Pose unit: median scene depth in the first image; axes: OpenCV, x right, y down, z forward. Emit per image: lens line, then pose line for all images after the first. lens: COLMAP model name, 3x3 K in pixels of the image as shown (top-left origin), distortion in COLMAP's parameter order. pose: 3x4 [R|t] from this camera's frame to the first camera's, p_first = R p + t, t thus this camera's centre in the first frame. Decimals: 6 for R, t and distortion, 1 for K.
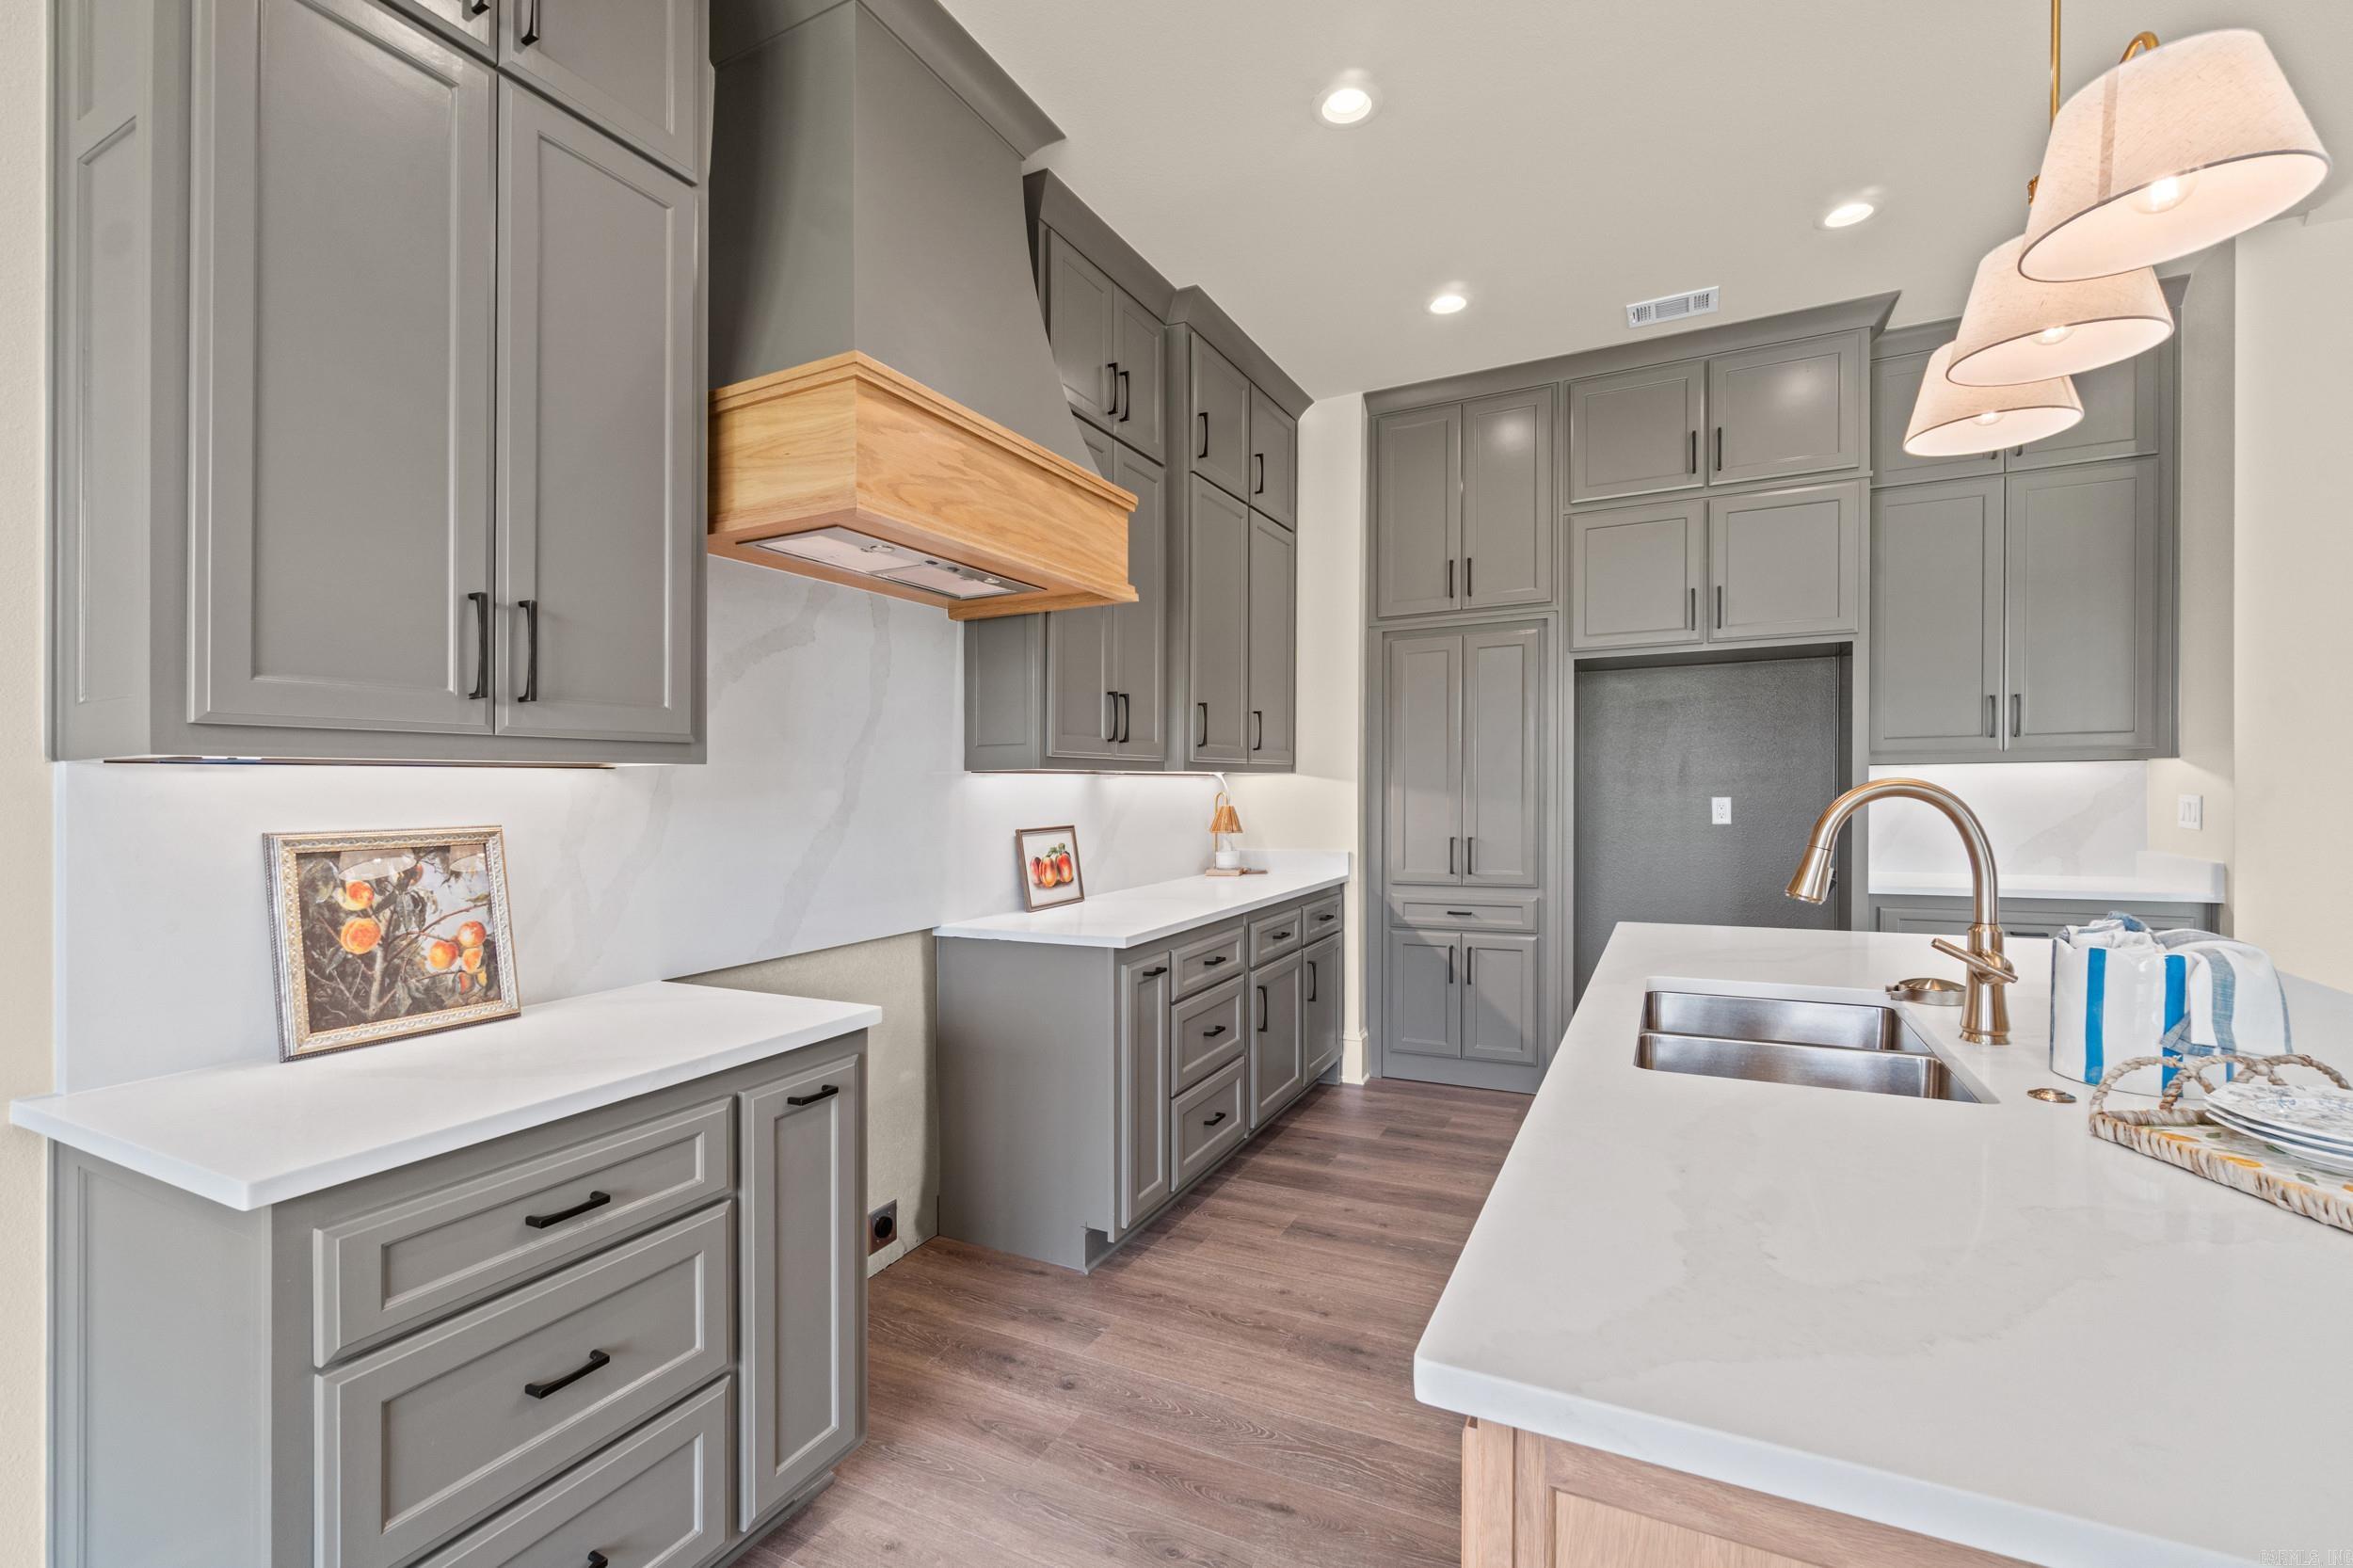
lens RADIAL K [[1008.9, 0, 1162.7], [0, 1008.9, 797.6], [0, 0, 1]] dist [-0.000953, 0.000159]
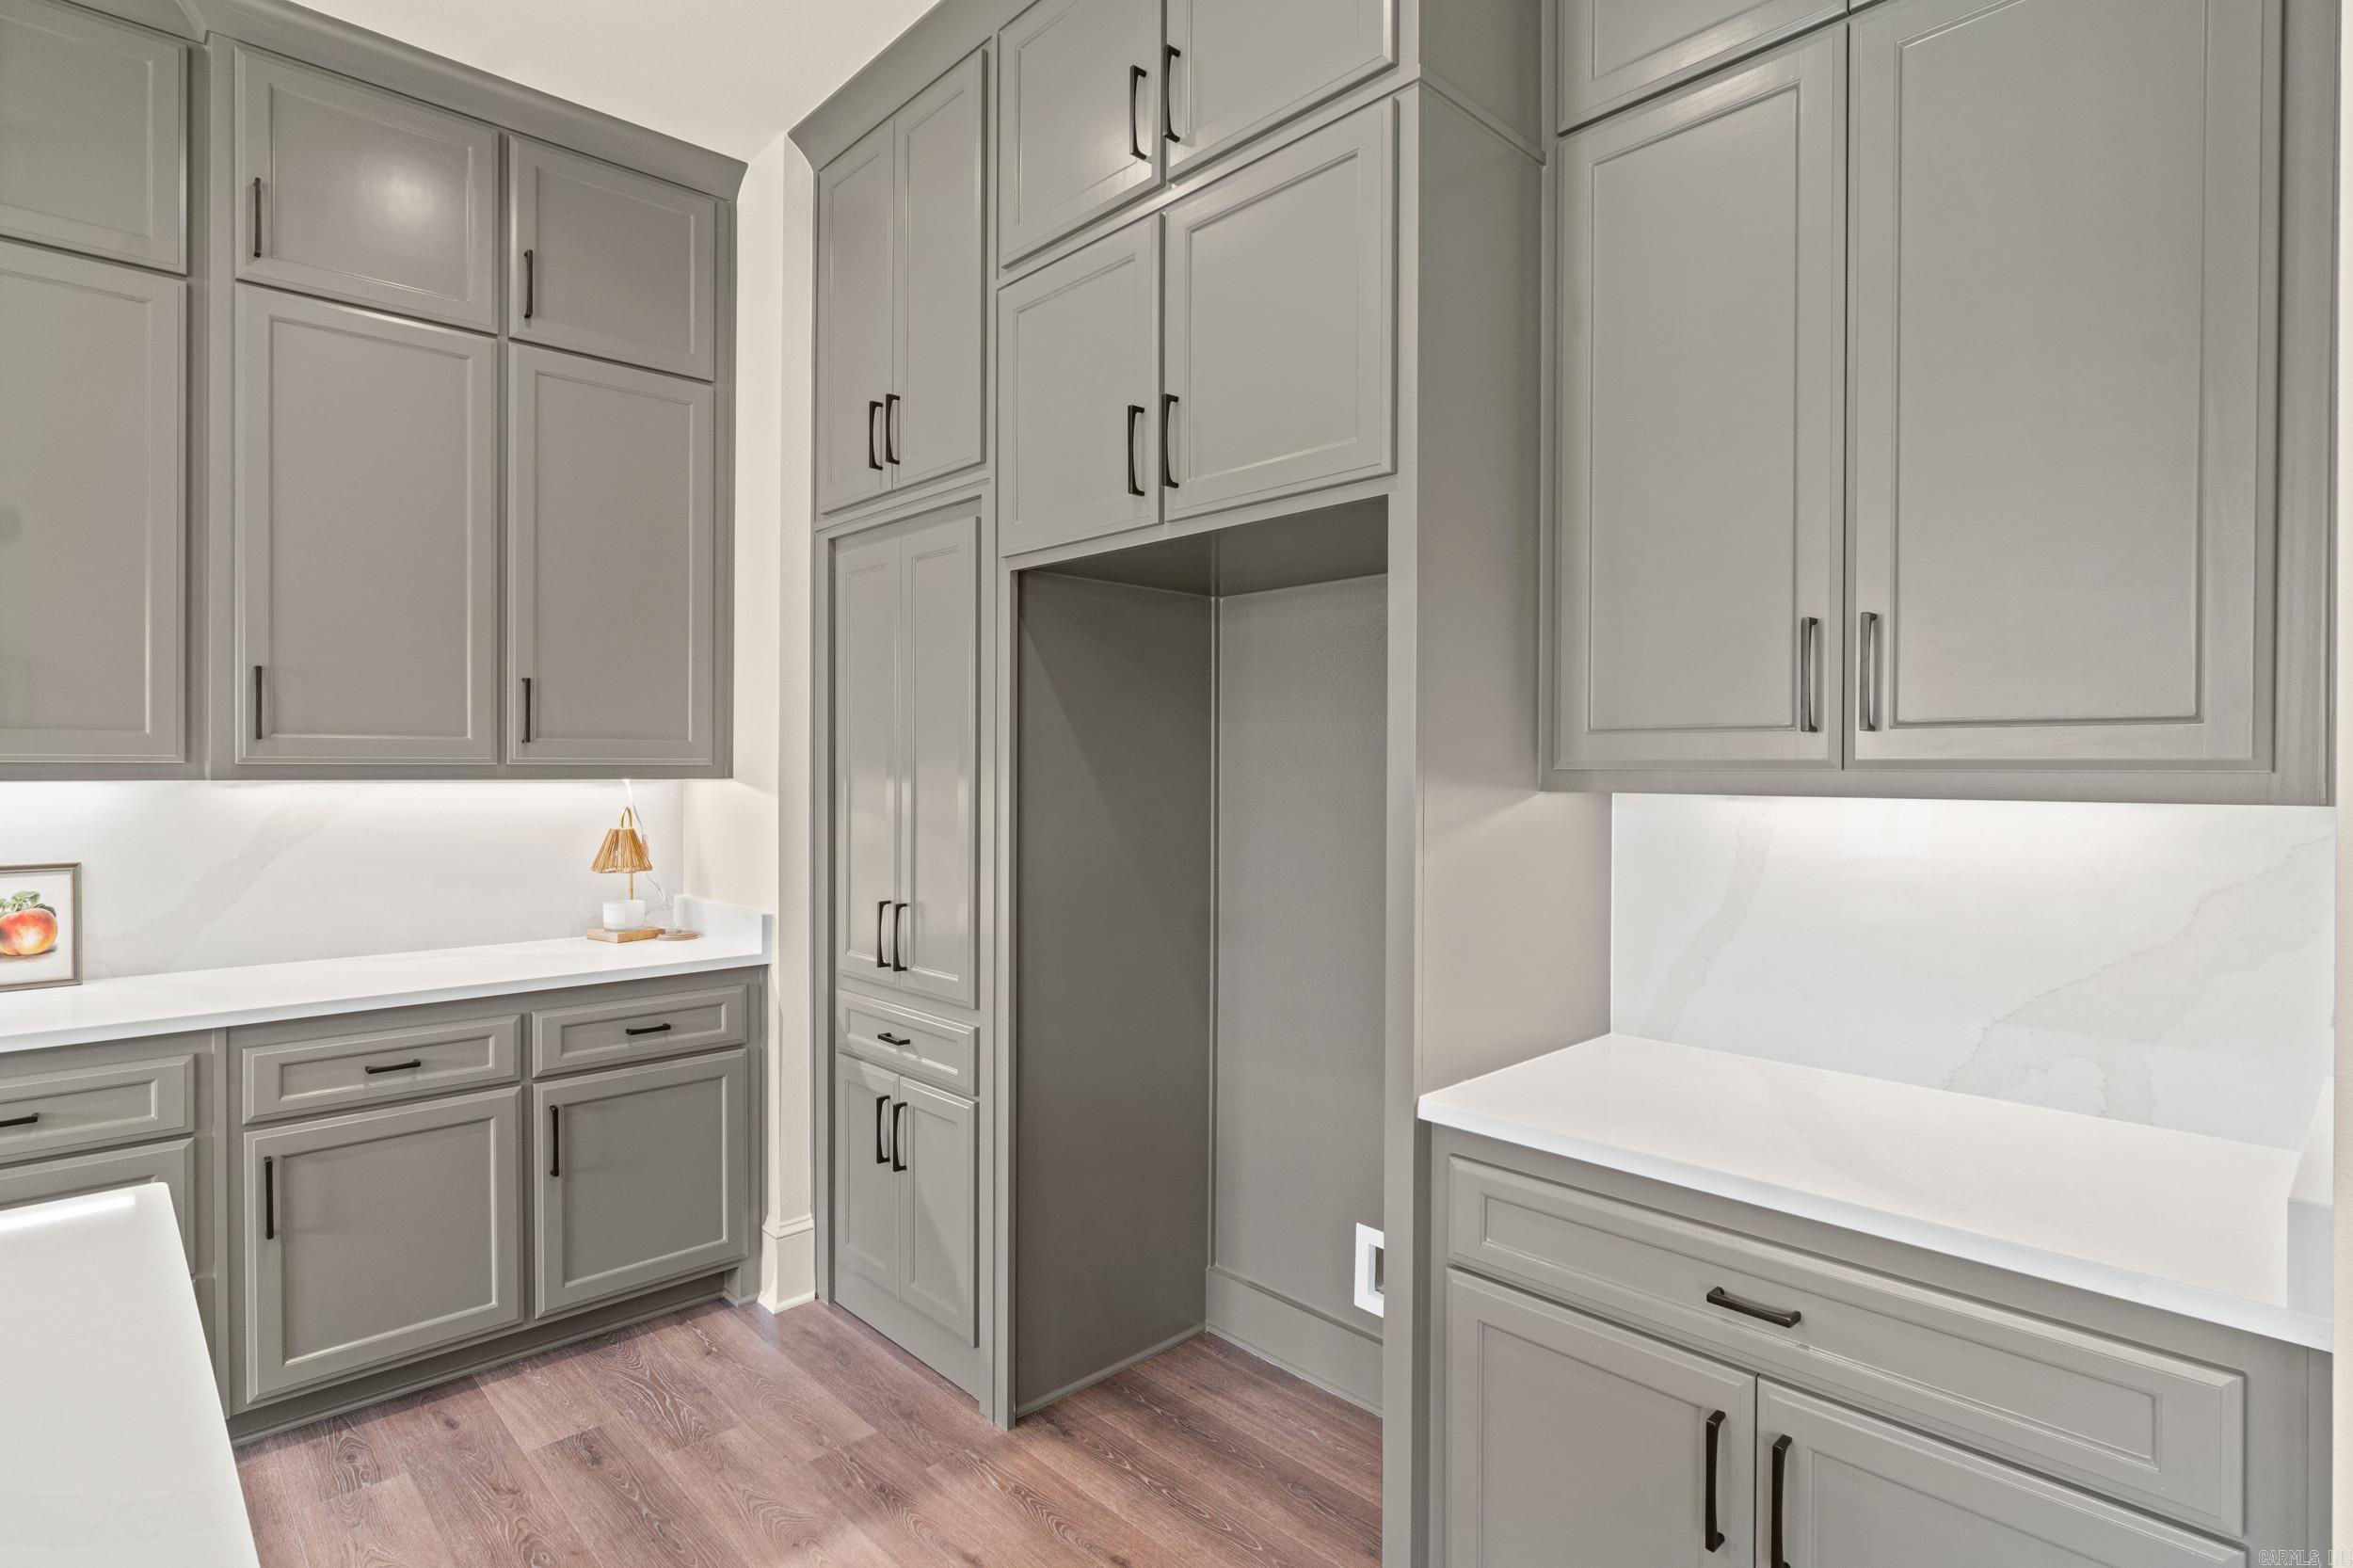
lens RADIAL K [[1179.4, 0, 1156.2], [0, 1179.4, 775.3], [0, 0, 1]] dist [-0.004060, -0.000179]
pose [[0.937882, 0.019447, -0.346408, 0.850989], [-0.019361, 0.999806, 0.003709, -0.046250], [0.346413, 0.003228, 0.938077, 0.580329]]
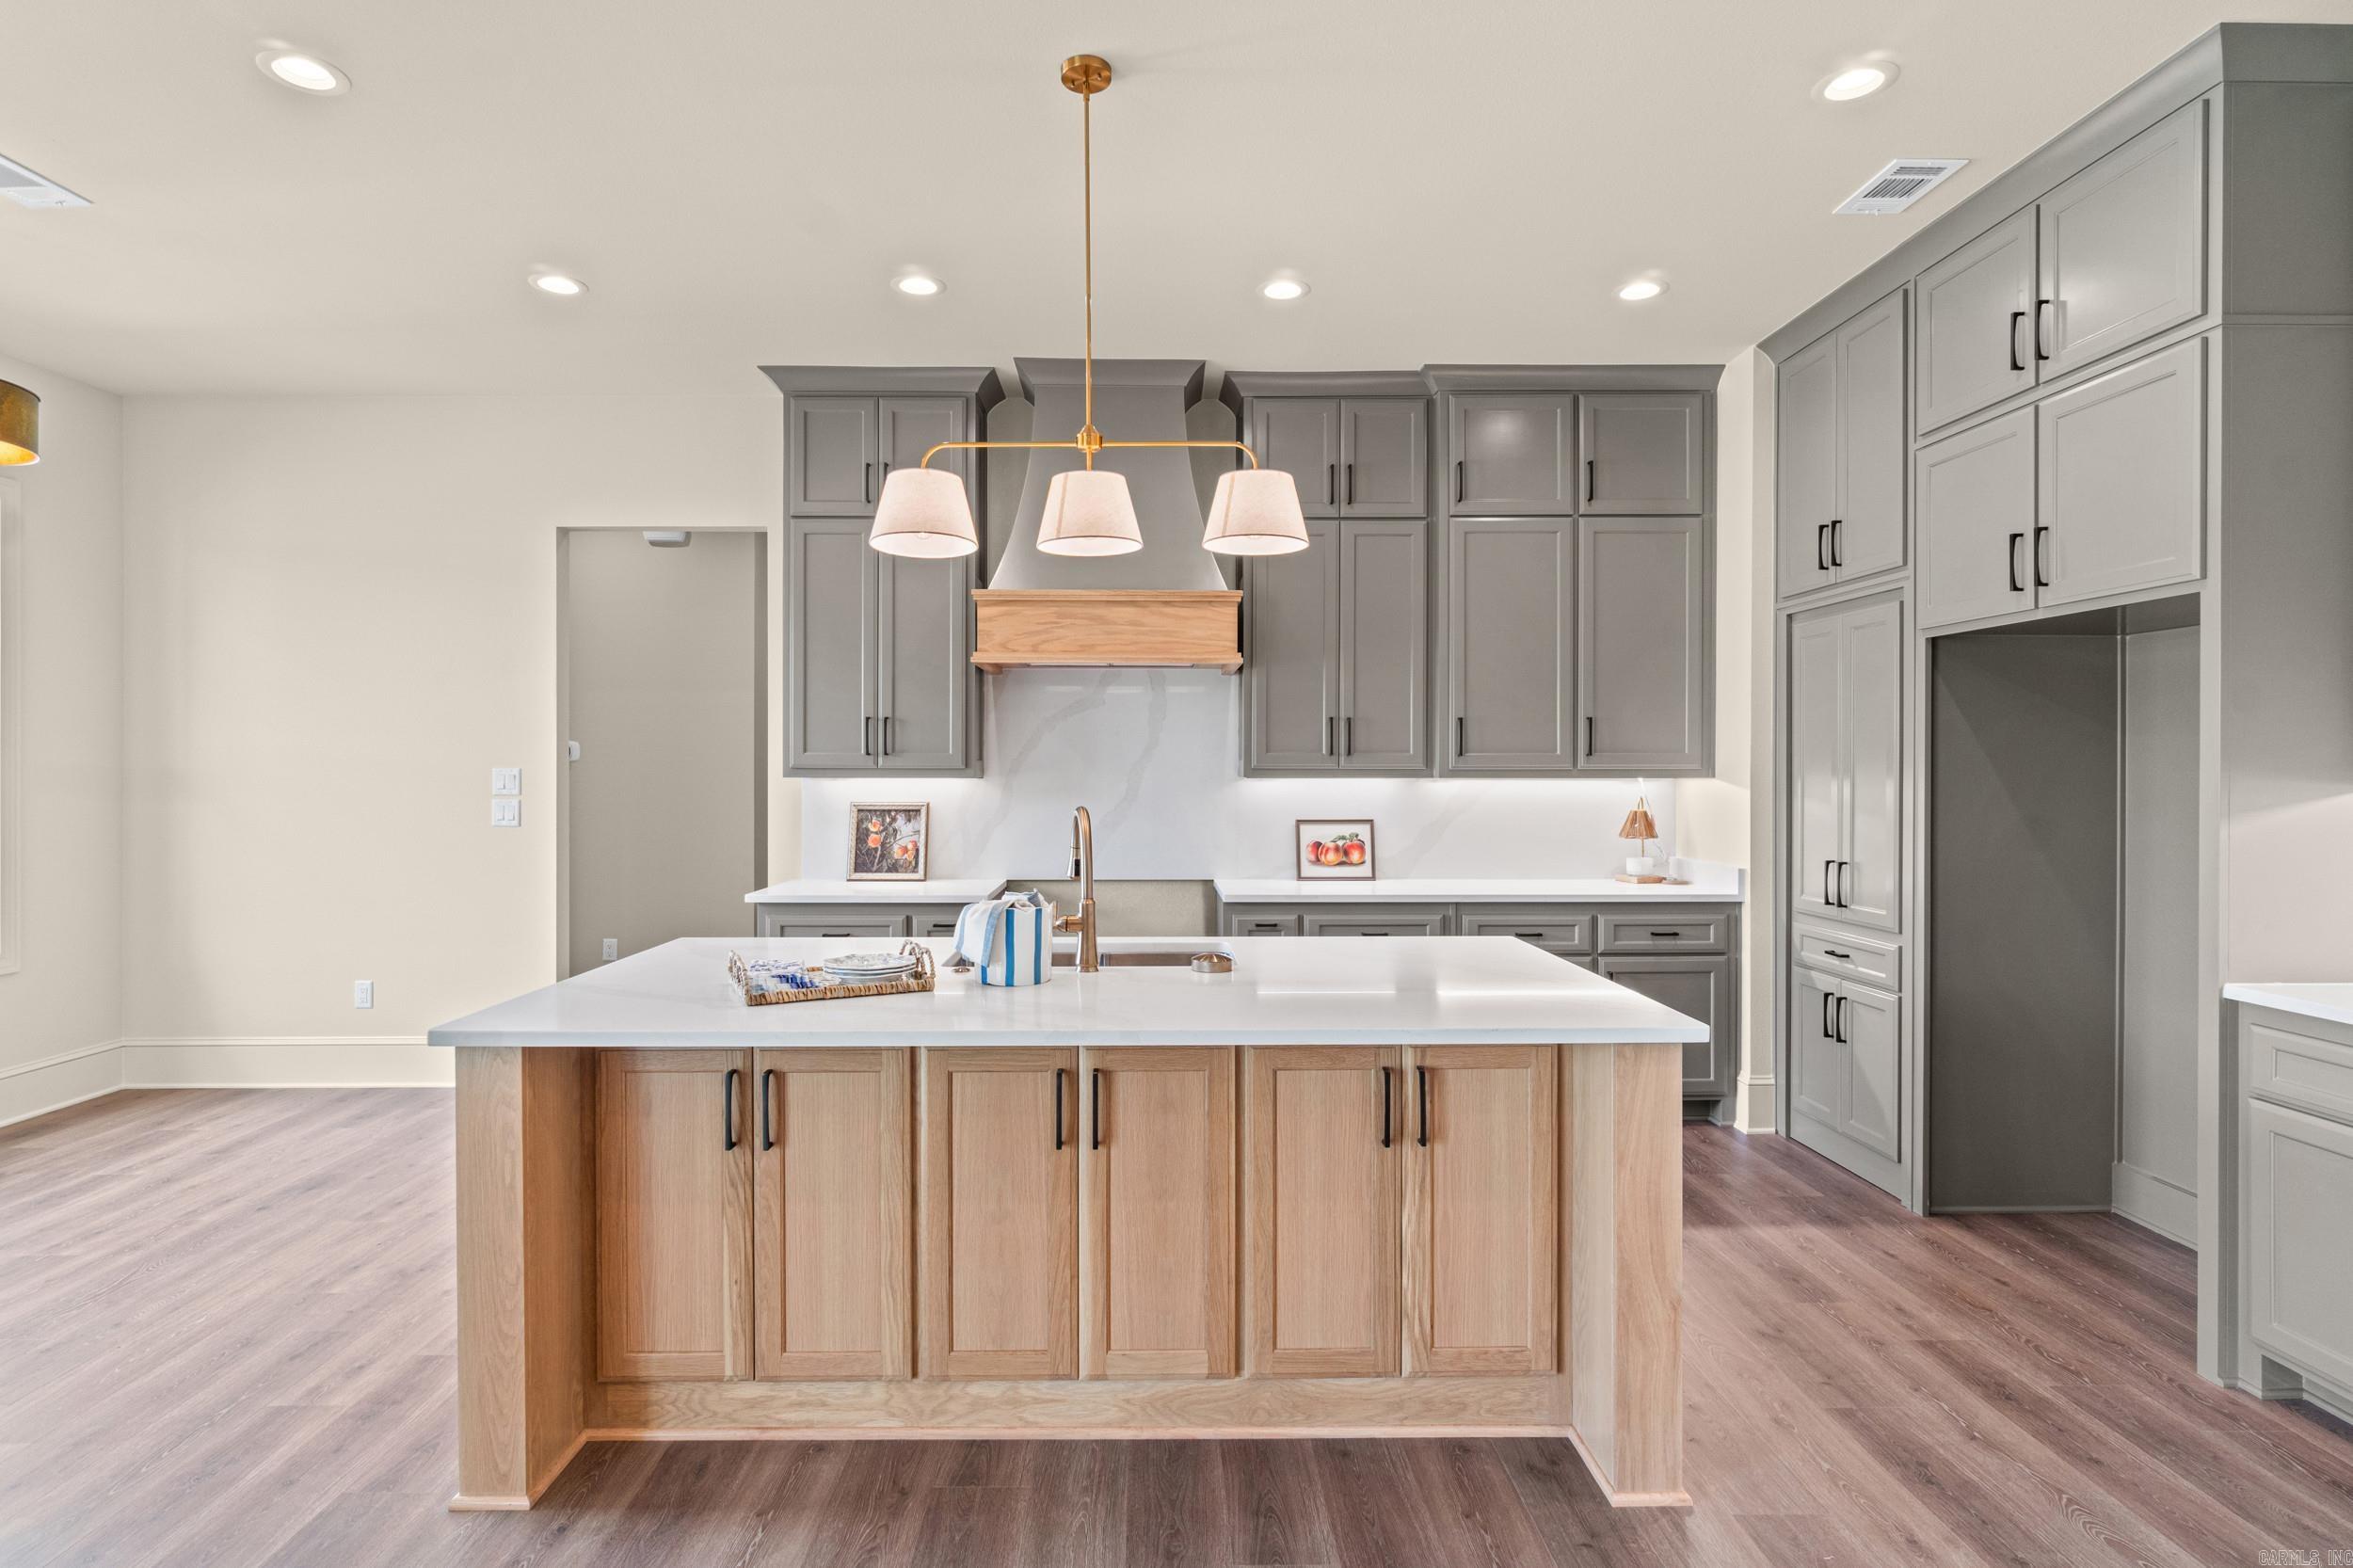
lens RADIAL K [[1179.4, 0, 1167.1], [0, 1179.4, 771.4], [0, 0, 1]] dist [-0.004060, -0.000179]
pose [[0.469181, 0.016148, -0.882954, 1.148800], [-0.015303, 0.999831, 0.010154, -0.045510], [0.882969, 0.008748, 0.469349, 0.098261]]
